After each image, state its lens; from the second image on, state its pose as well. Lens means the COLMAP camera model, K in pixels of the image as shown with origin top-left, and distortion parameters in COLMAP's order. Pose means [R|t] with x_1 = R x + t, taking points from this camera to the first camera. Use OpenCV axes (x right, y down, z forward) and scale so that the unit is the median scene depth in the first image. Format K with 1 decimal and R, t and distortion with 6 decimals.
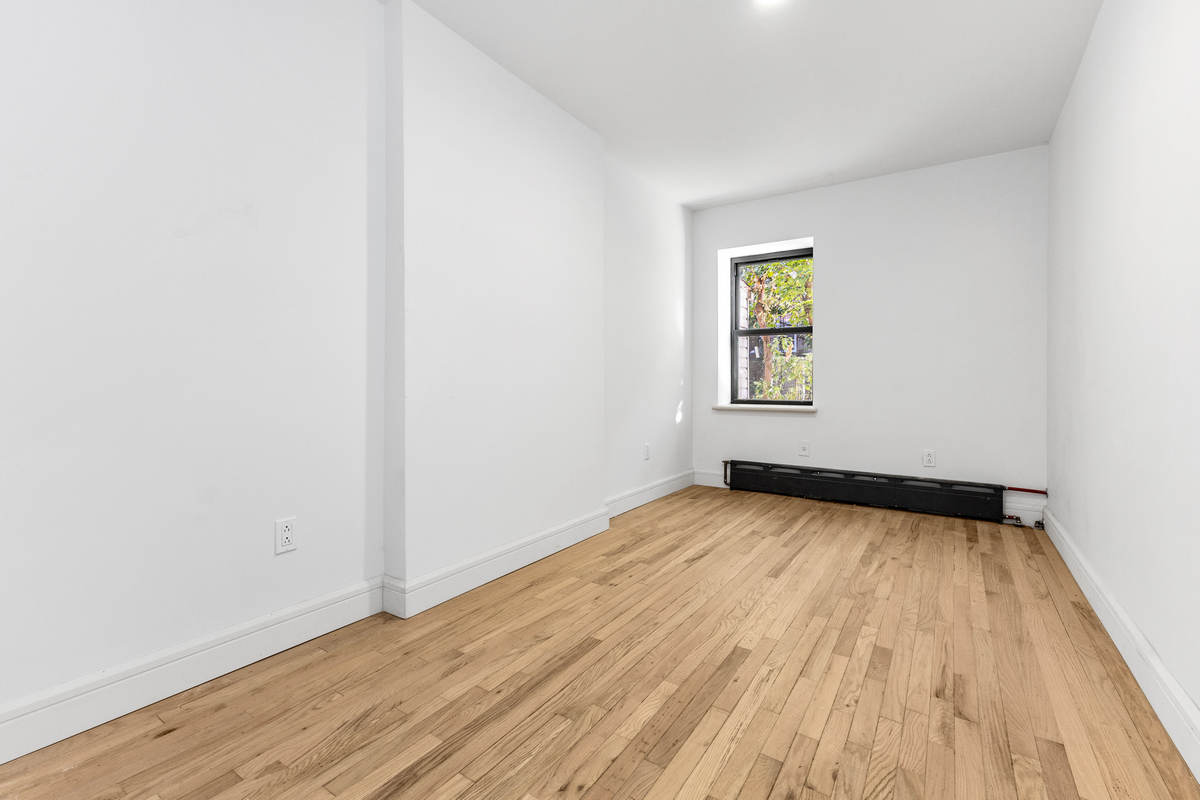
lens RADIAL K [[513.6, 0, 605.5], [0, 513.6, 386.9], [0, 0, 1]] dist [0.010099, -0.000987]
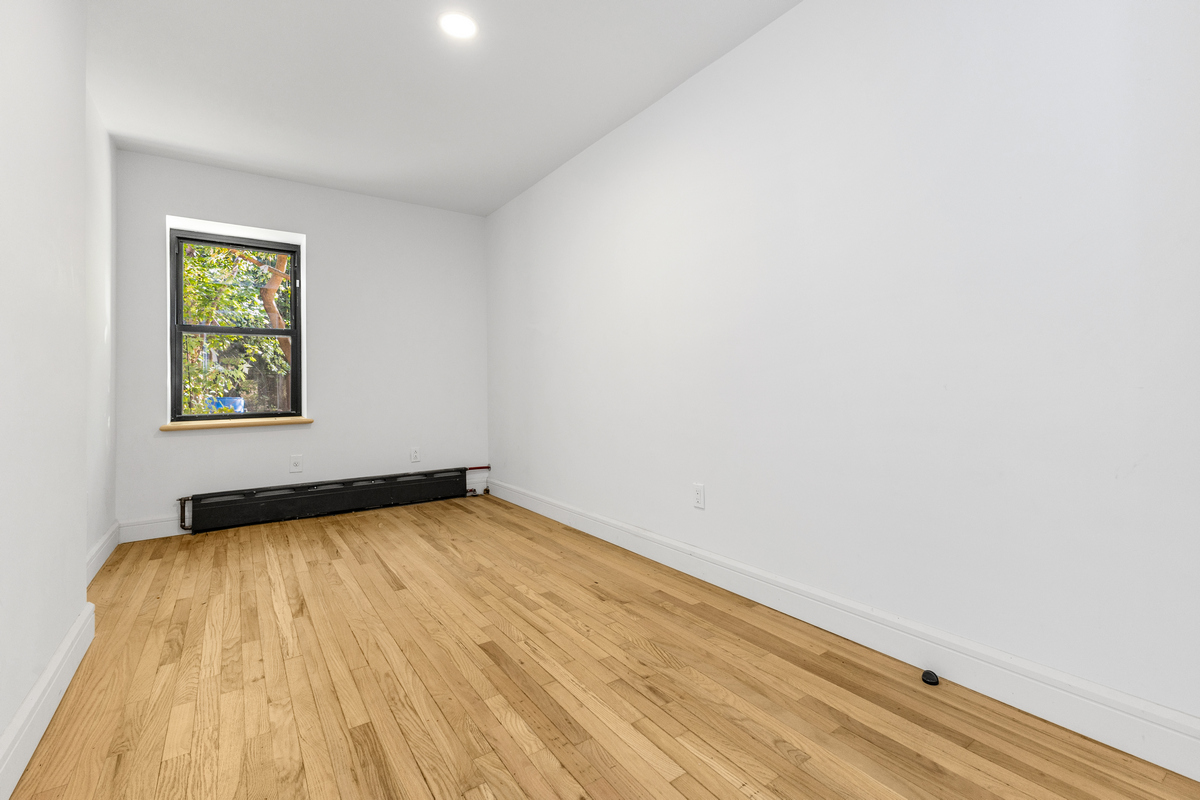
lens RADIAL K [[513.6, 0, 607.0], [0, 513.6, 381.9], [0, 0, 1]] dist [0.010099, -0.000987]
pose [[0.379589, -0.001665, 0.925154, -0.450690], [0.025197, 0.999646, -0.008539, -0.006183], [-0.924812, 0.026552, 0.379496, 0.267094]]
